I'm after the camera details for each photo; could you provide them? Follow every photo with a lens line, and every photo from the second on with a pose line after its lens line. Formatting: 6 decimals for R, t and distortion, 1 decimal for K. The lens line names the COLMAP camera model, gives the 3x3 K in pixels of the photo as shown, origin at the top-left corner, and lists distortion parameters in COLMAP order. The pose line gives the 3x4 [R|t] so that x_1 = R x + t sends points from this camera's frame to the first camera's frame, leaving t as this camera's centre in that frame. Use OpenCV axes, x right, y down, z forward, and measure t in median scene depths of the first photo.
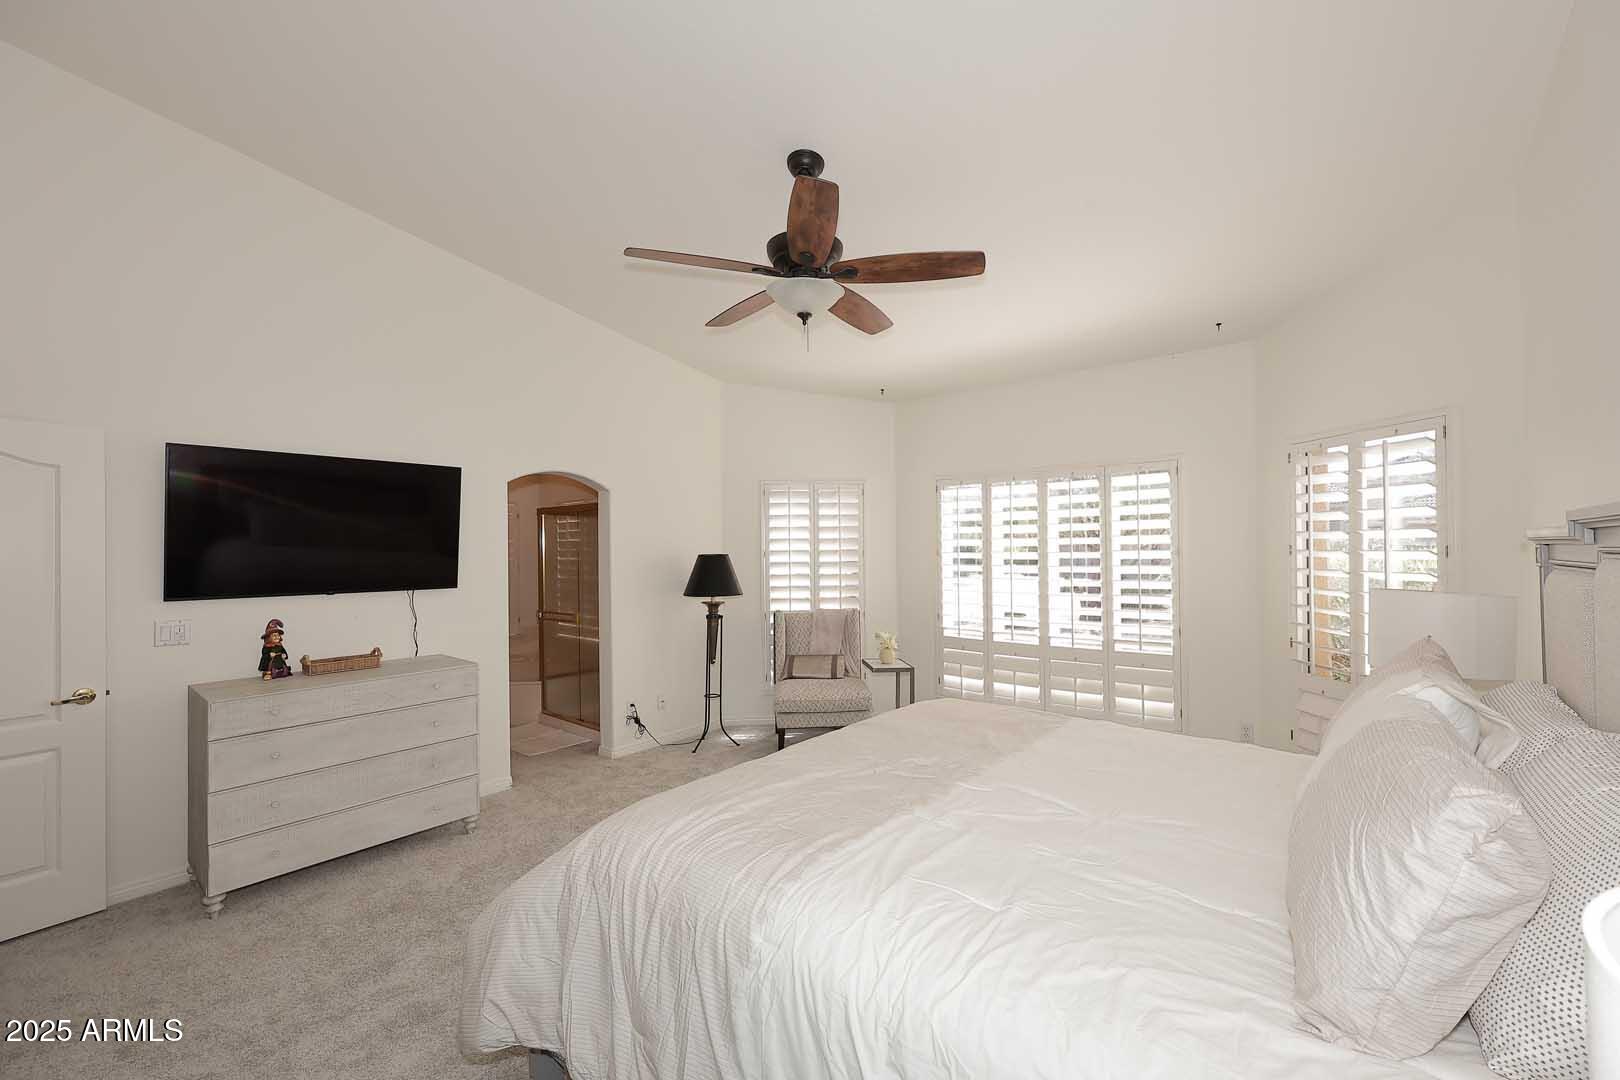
lens RADIAL K [[649.1, 0, 810.0], [0, 649.1, 540.0], [0, 0, 1]] dist [0.001578, -0.000055]
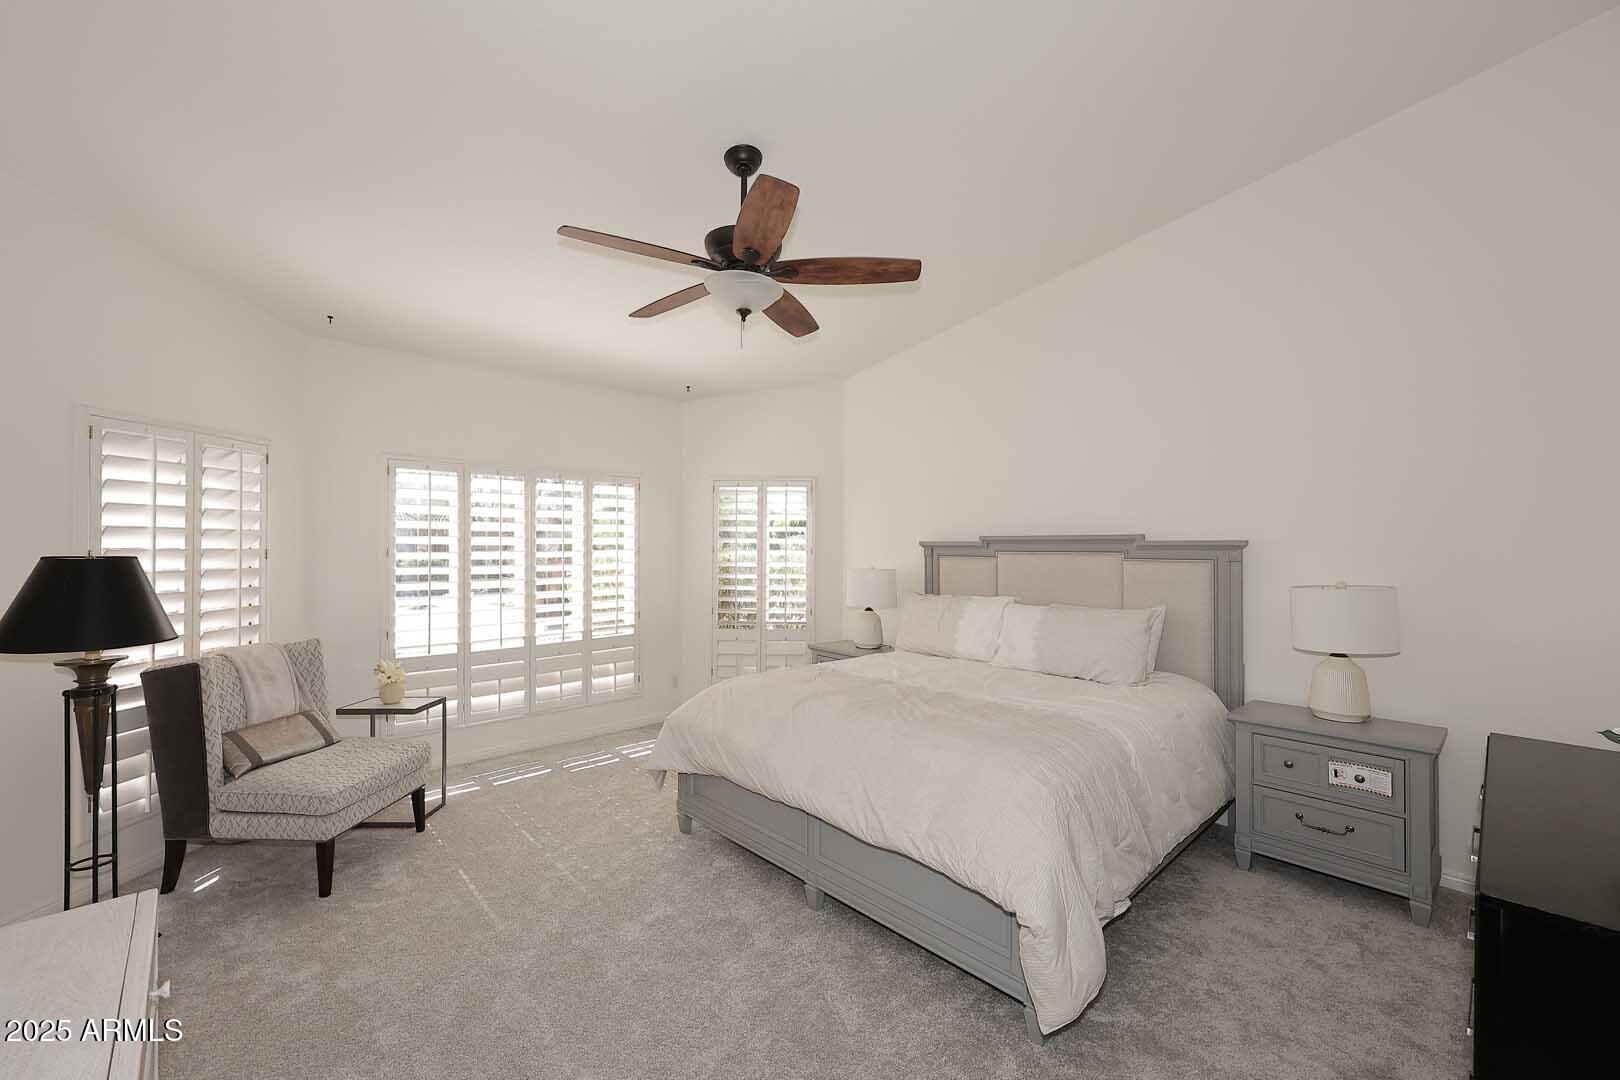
lens RADIAL K [[649.1, 0, 810.0], [0, 649.1, 540.0], [0, 0, 1]] dist [0.001578, -0.000055]
pose [[0.127958, 0.016556, 0.991641, -0.557190], [-0.015566, 0.999771, -0.014683, 0.008657], [-0.991657, -0.013557, 0.128186, 0.441729]]
